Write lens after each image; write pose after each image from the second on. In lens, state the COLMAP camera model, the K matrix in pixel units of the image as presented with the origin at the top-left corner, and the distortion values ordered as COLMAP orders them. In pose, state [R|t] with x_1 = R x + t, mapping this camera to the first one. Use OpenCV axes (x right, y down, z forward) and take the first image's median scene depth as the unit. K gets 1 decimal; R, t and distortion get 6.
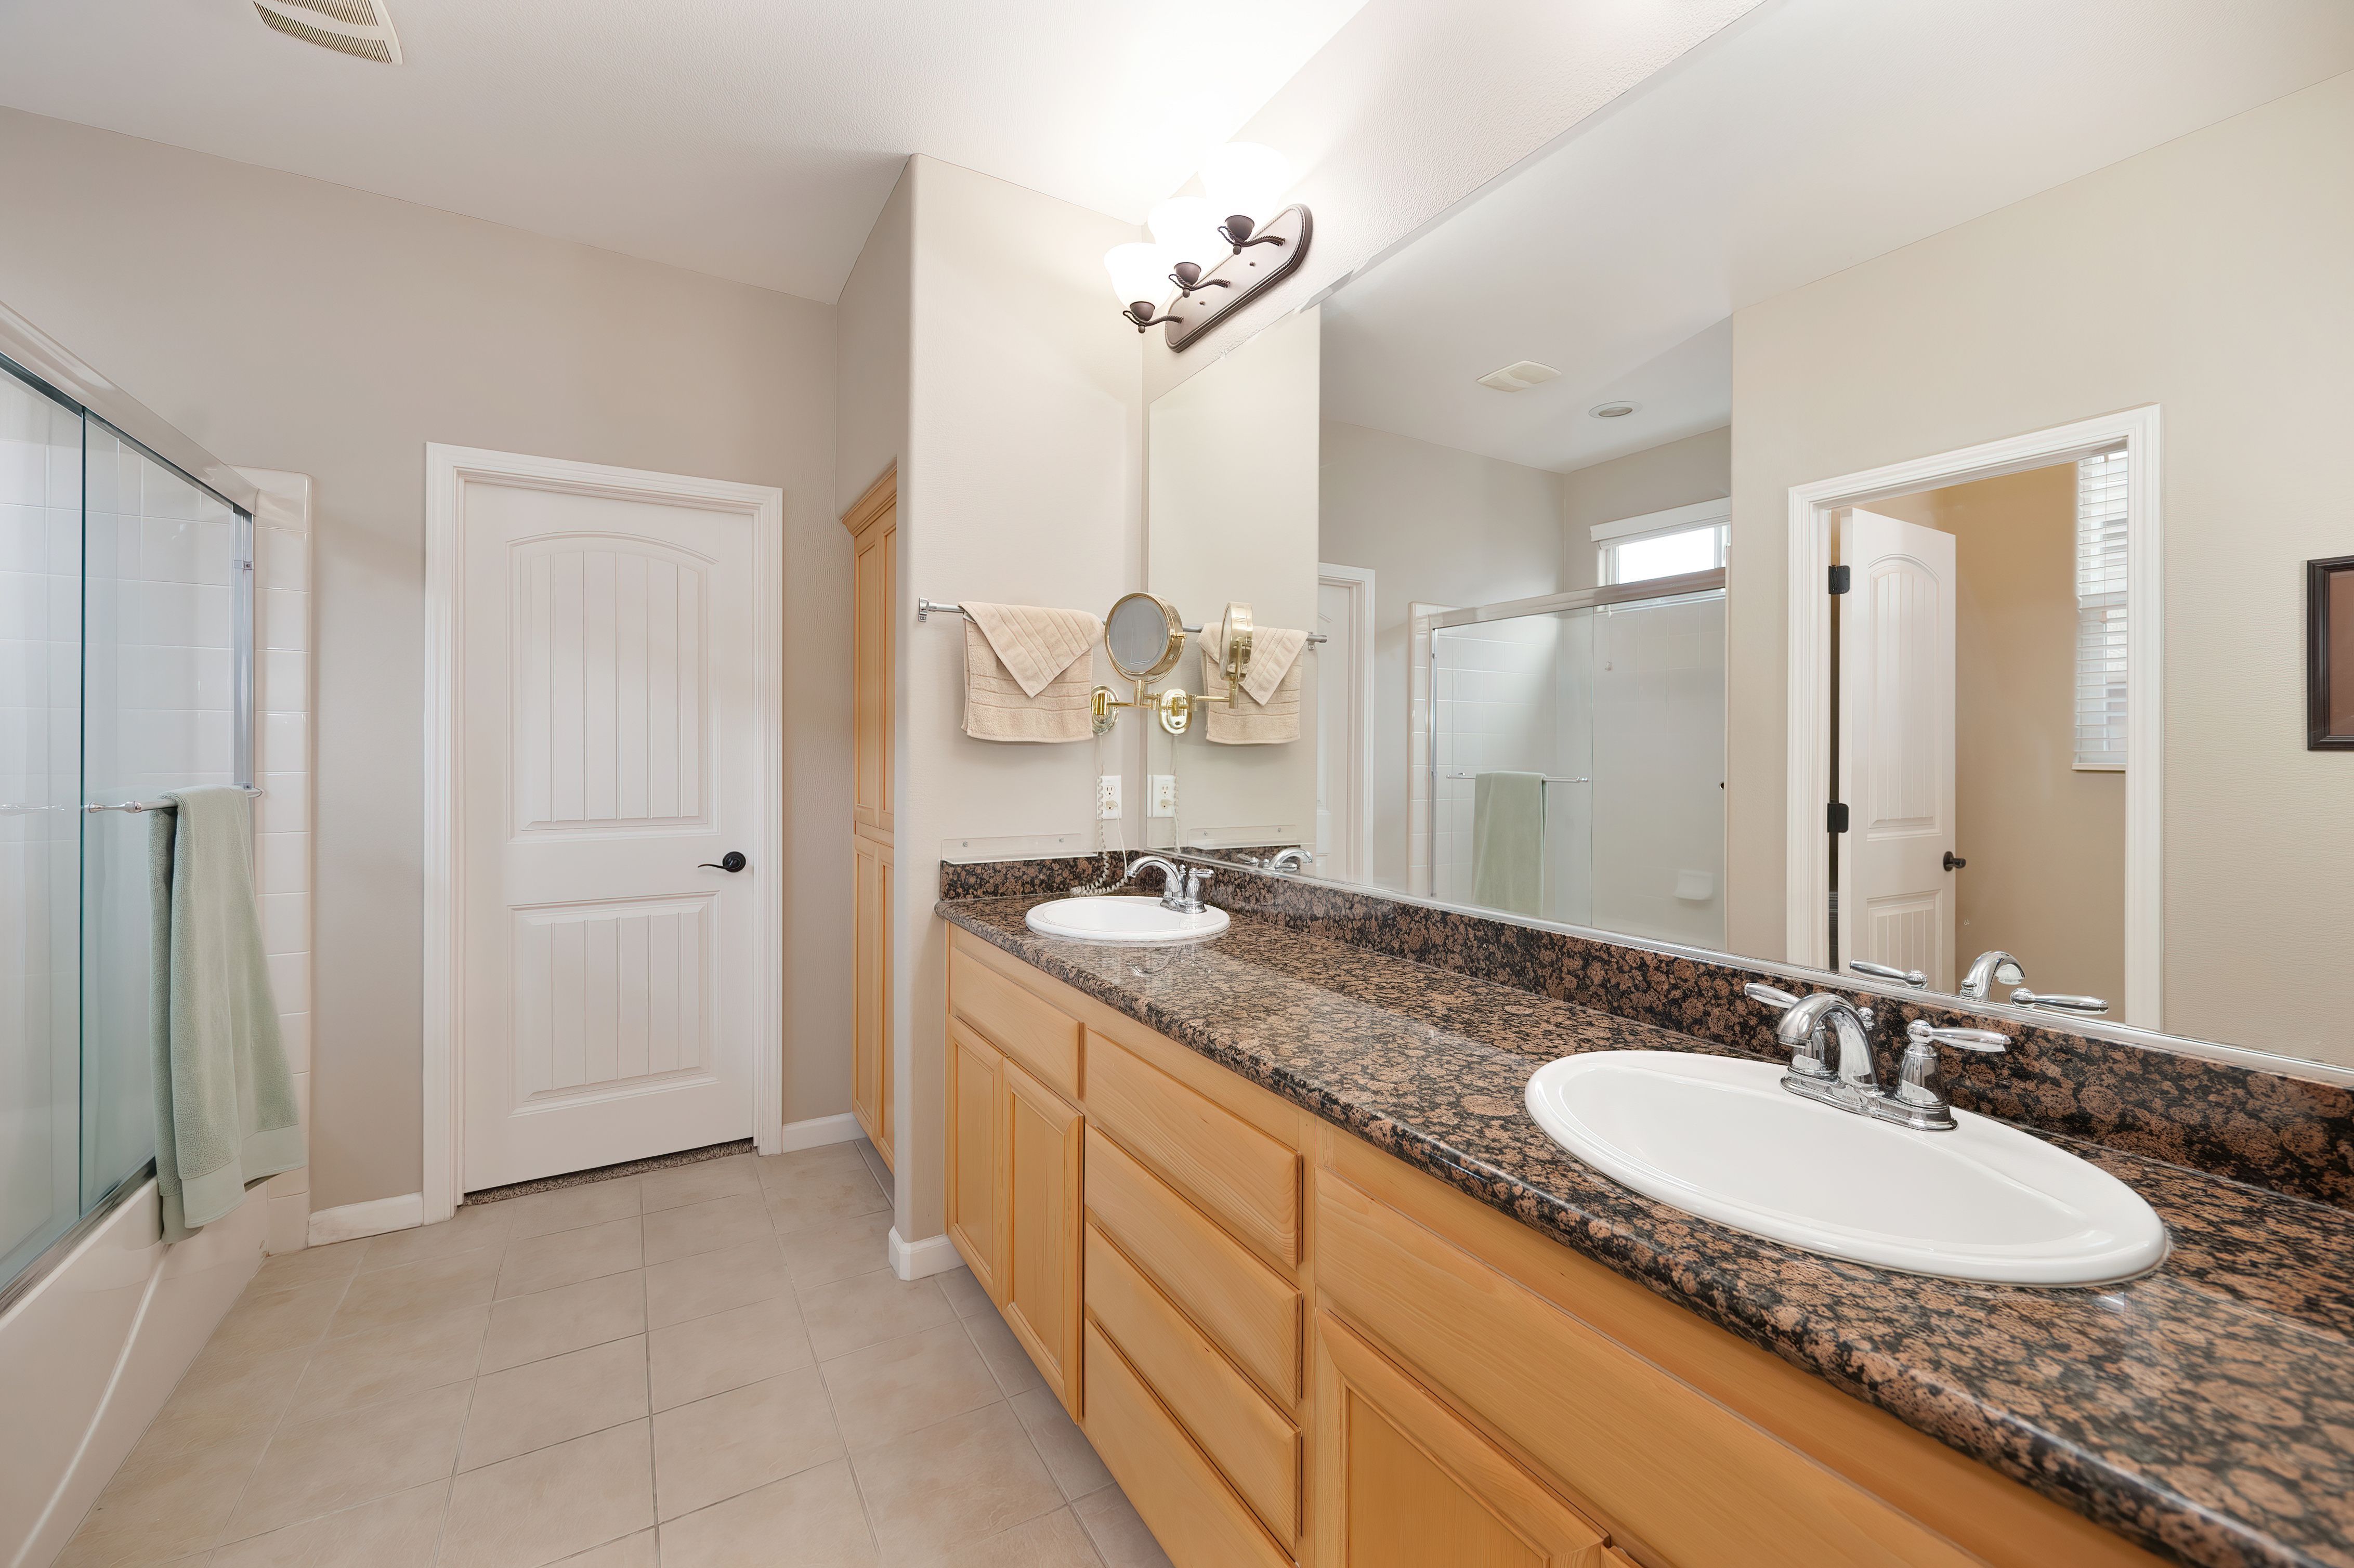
lens RADIAL K [[943.5, 0, 1178.7], [0, 943.5, 754.8], [0, 0, 1]] dist [0.000582, 0.000163]
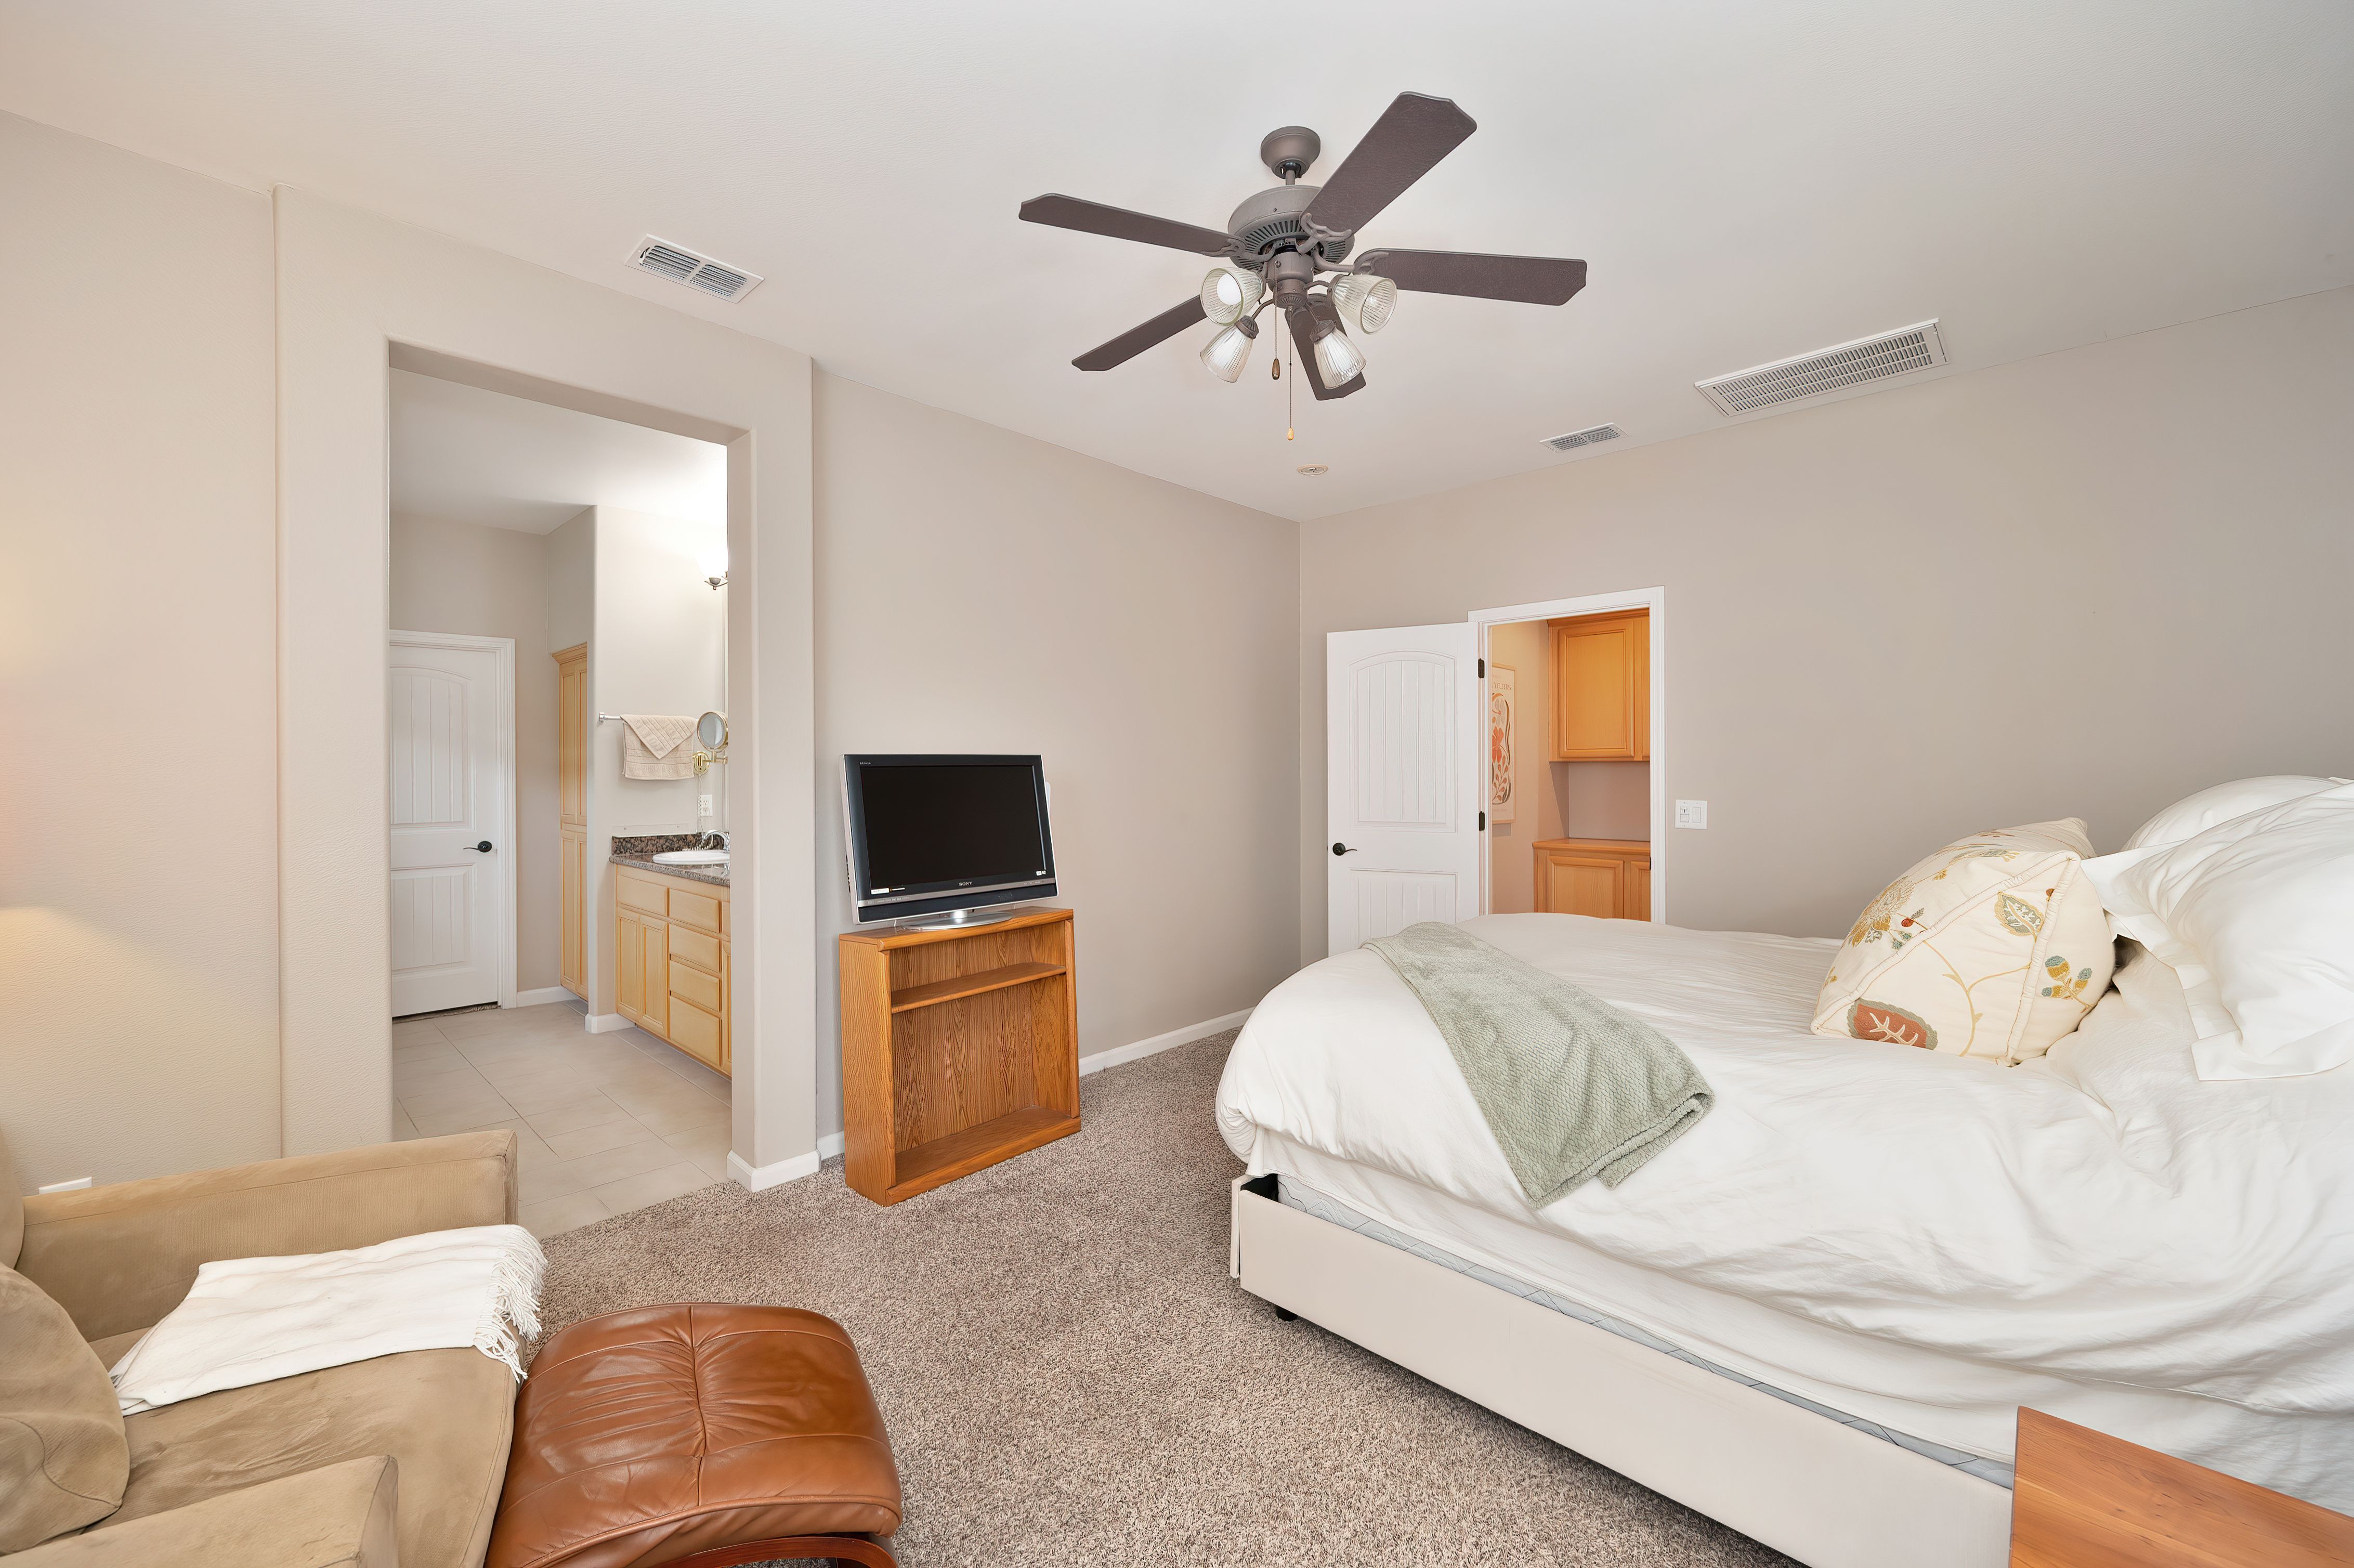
lens RADIAL K [[936.0, 0, 1183.8], [0, 936.0, 771.2], [0, 0, 1]] dist [0.000912, 0.000127]
pose [[0.961512, -0.008157, 0.274642, 0.401299], [0.007801, 0.999967, 0.002391, -0.028881], [-0.274652, -0.000157, 0.961544, -1.359763]]
